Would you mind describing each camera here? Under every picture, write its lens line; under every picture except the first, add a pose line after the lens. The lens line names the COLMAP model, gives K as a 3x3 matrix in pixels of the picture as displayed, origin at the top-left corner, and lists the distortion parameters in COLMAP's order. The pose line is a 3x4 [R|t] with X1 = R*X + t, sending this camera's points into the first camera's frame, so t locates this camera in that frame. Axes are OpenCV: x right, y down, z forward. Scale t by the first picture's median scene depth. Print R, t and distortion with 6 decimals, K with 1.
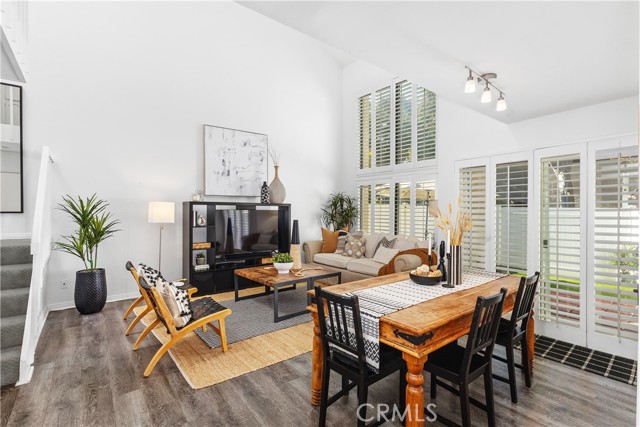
lens RADIAL K [[300.1, 0, 323.0], [0, 300.1, 215.1], [0, 0, 1]] dist [0.003578, -0.000576]
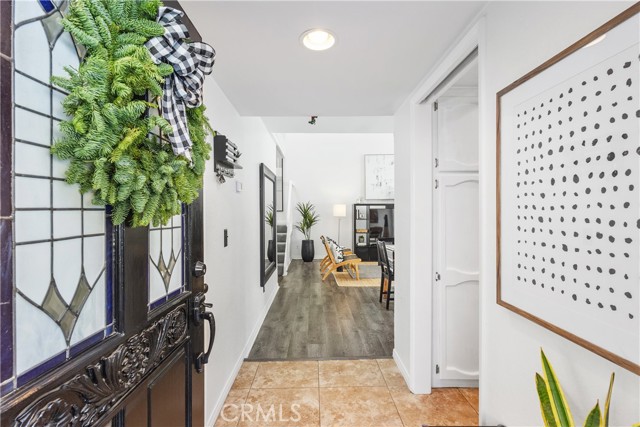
lens RADIAL K [[300.1, 0, 319.1], [0, 300.1, 213.9], [0, 0, 1]] dist [0.003578, -0.000576]
pose [[0.794960, -0.007647, -0.606614, 0.463770], [0.001505, 0.999942, -0.010633, 0.031367], [0.606660, 0.007540, 0.794926, -0.499650]]
